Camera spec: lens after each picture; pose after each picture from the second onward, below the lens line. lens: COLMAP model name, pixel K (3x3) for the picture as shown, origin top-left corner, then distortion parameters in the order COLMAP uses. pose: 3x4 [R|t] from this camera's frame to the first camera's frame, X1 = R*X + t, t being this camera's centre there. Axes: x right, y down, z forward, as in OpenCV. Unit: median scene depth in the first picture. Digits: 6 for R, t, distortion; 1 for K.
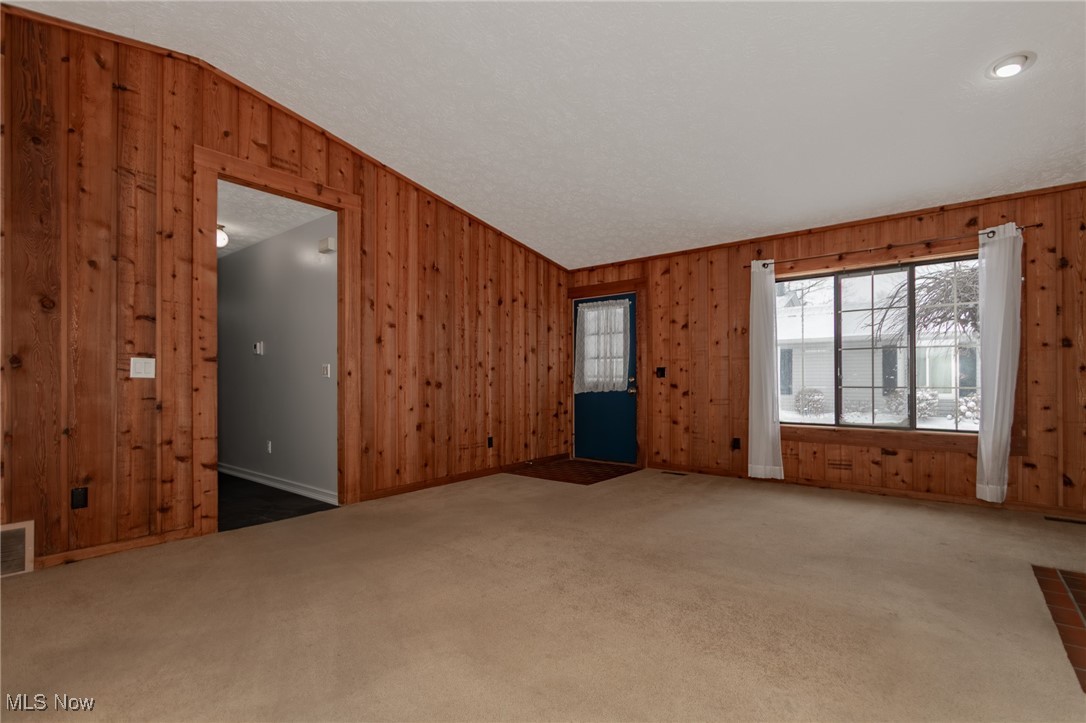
lens RADIAL K [[507.8, 0, 536.9], [0, 507.8, 375.6], [0, 0, 1]] dist [0.011903, -0.005533]
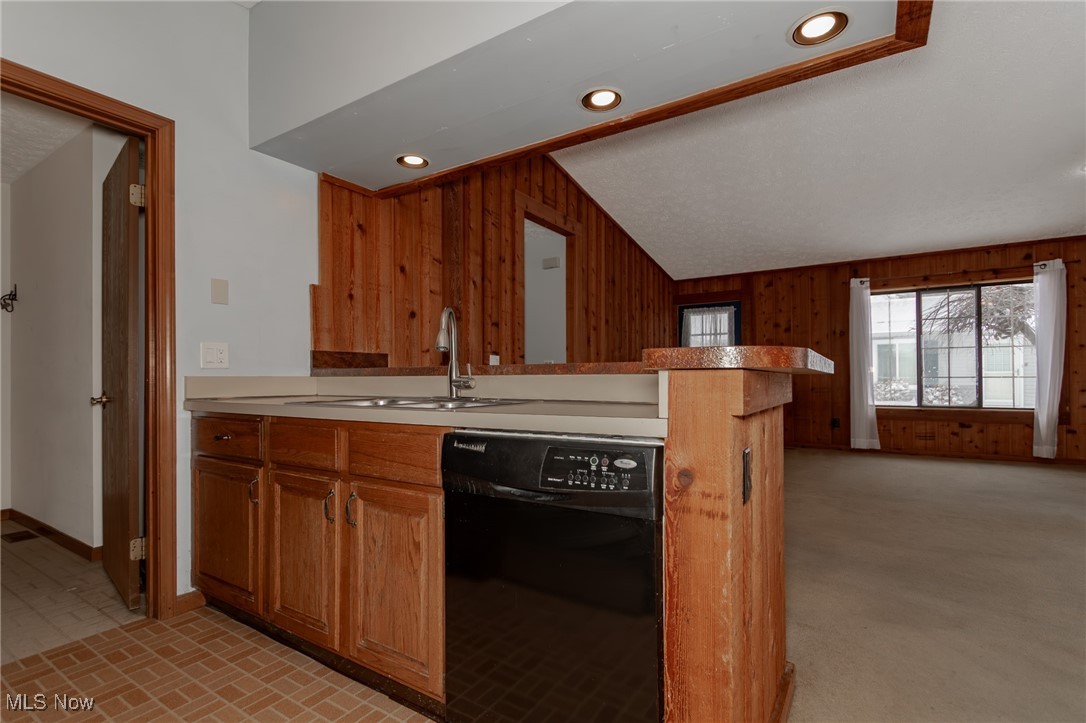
lens RADIAL K [[507.8, 0, 543.2], [0, 507.8, 371.4], [0, 0, 1]] dist [0.011903, -0.005533]
pose [[0.993831, -0.003315, 0.110854, -0.559552], [0.003408, 0.999994, -0.000649, 0.005131], [-0.110851, 0.001023, 0.993837, -0.209205]]
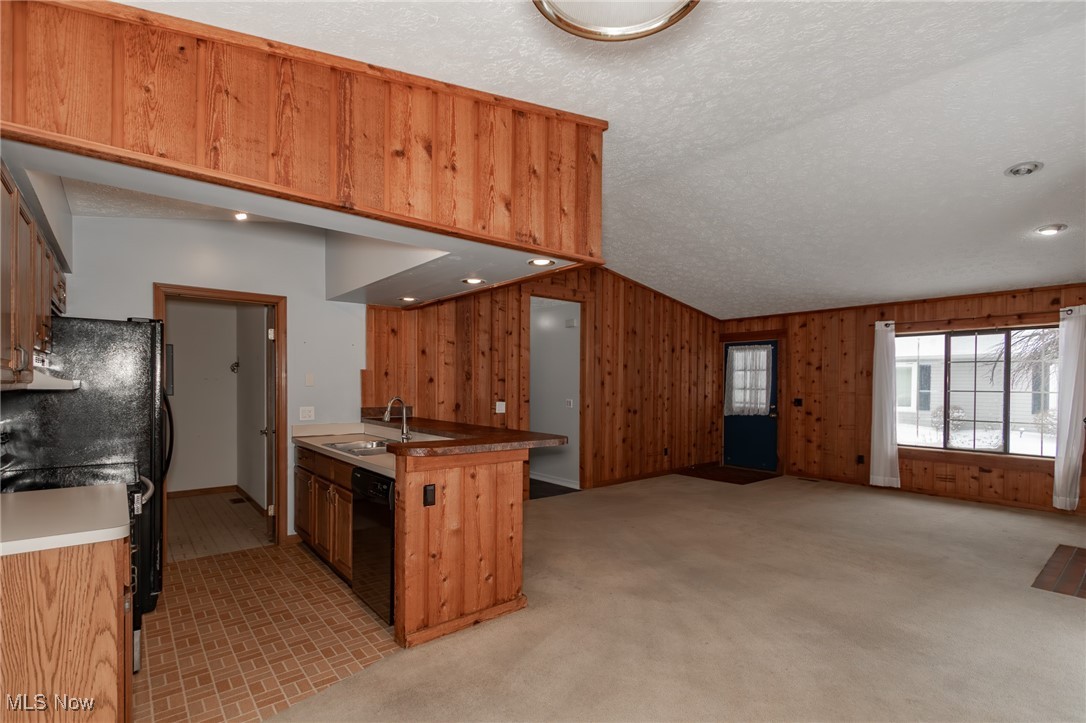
lens RADIAL K [[507.8, 0, 544.7], [0, 507.8, 387.9], [0, 0, 1]] dist [0.011903, -0.005533]
pose [[0.980485, 0.008868, -0.196393, -0.181825], [-0.005432, 0.999823, 0.018027, -0.084056], [0.196518, -0.016608, 0.980360, -0.538967]]
